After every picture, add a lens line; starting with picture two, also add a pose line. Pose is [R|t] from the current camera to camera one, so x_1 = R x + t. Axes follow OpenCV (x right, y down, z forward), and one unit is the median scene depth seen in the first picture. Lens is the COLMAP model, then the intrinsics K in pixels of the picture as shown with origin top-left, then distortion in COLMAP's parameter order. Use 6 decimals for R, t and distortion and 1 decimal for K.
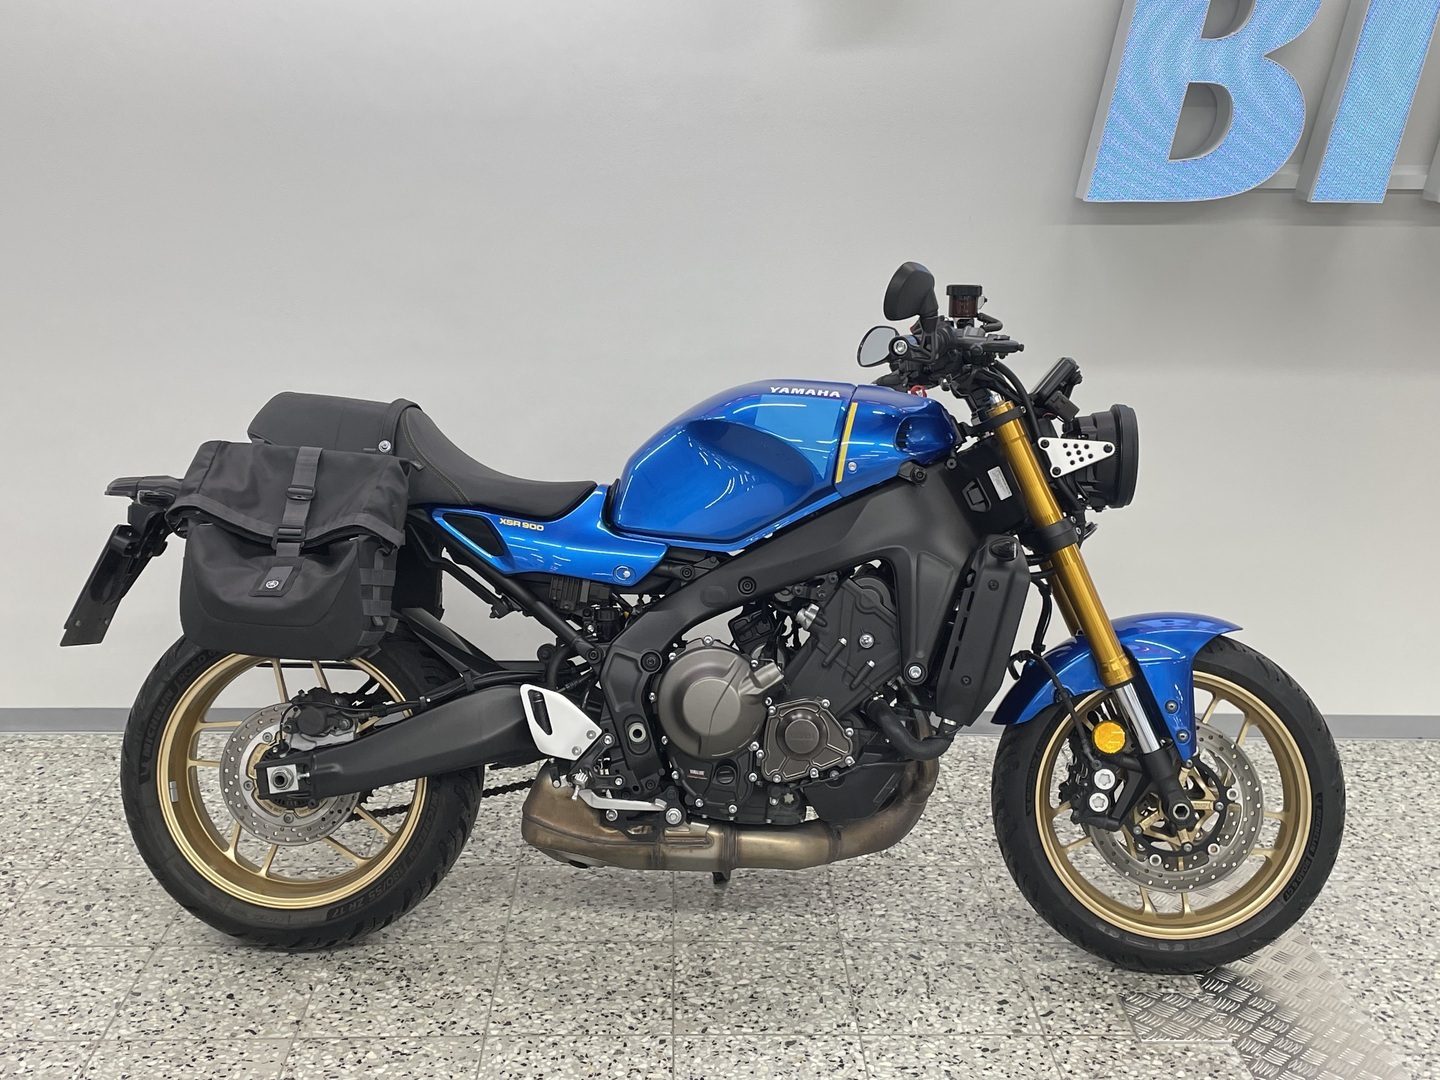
lens RADIAL K [[1685.9, 0, 728.9], [0, 1685.9, 524.1], [0, 0, 1]] dist [0.089199, -0.078234]
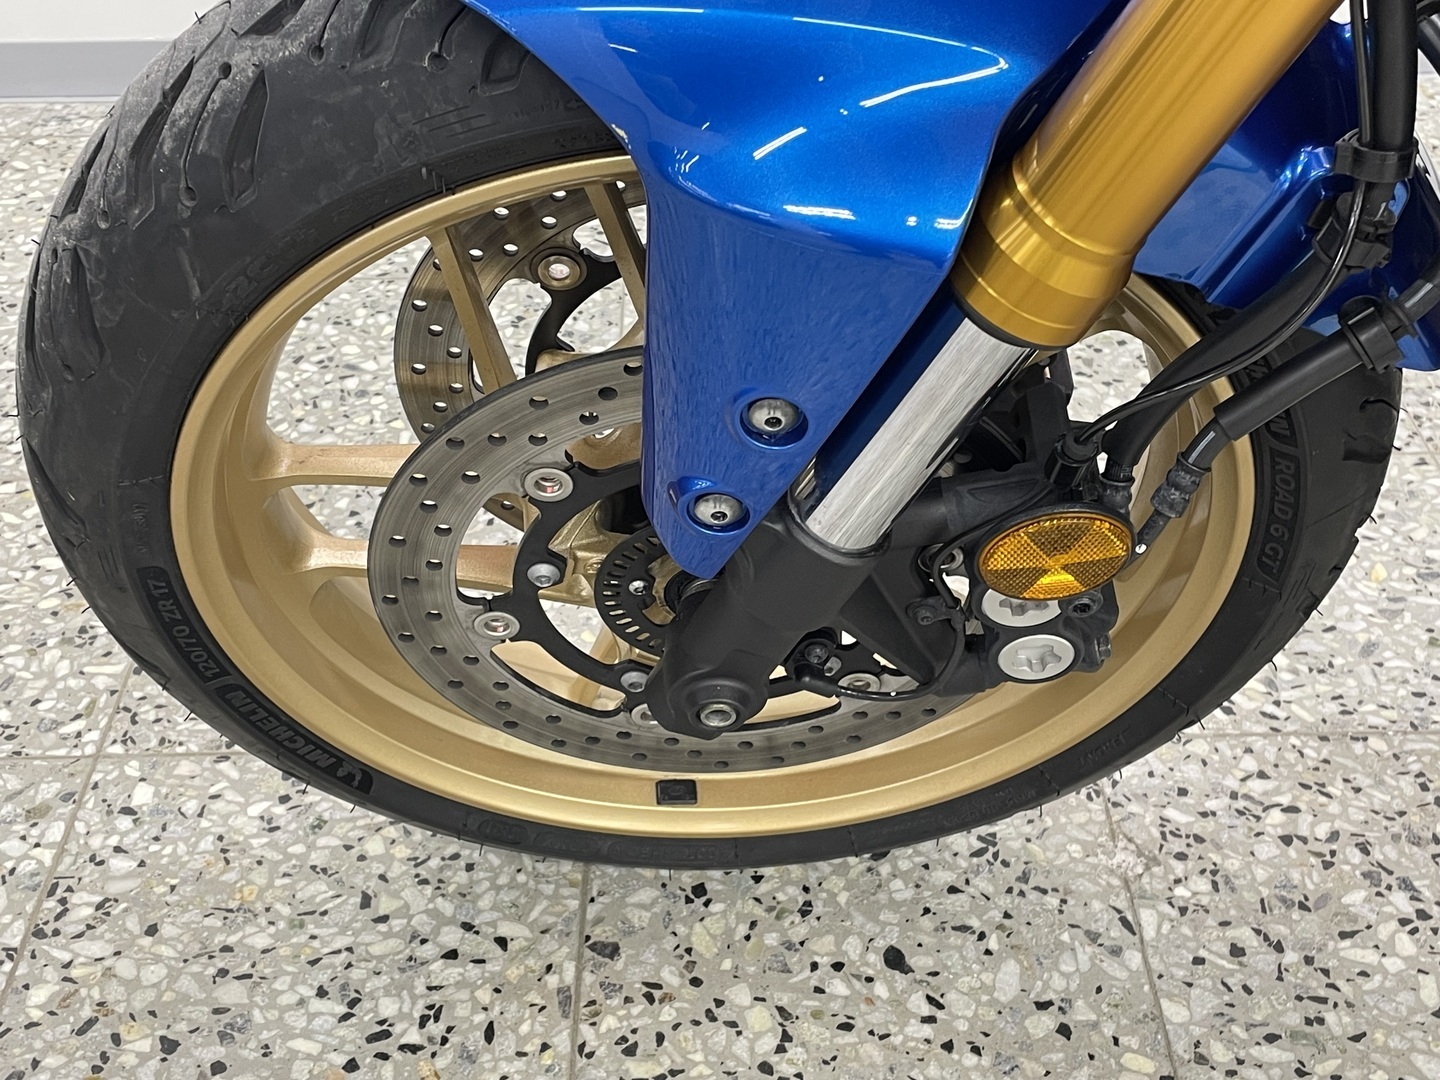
lens RADIAL K [[1836.6, 0, 722.6], [0, 1836.6, 548.0], [0, 0, 1]] dist [0.123761, -0.281278]
pose [[0.999368, -0.011009, -0.033806, -0.310196], [0.022797, 0.928071, 0.371706, 0.074277], [0.027283, -0.372241, 0.927735, 0.701134]]
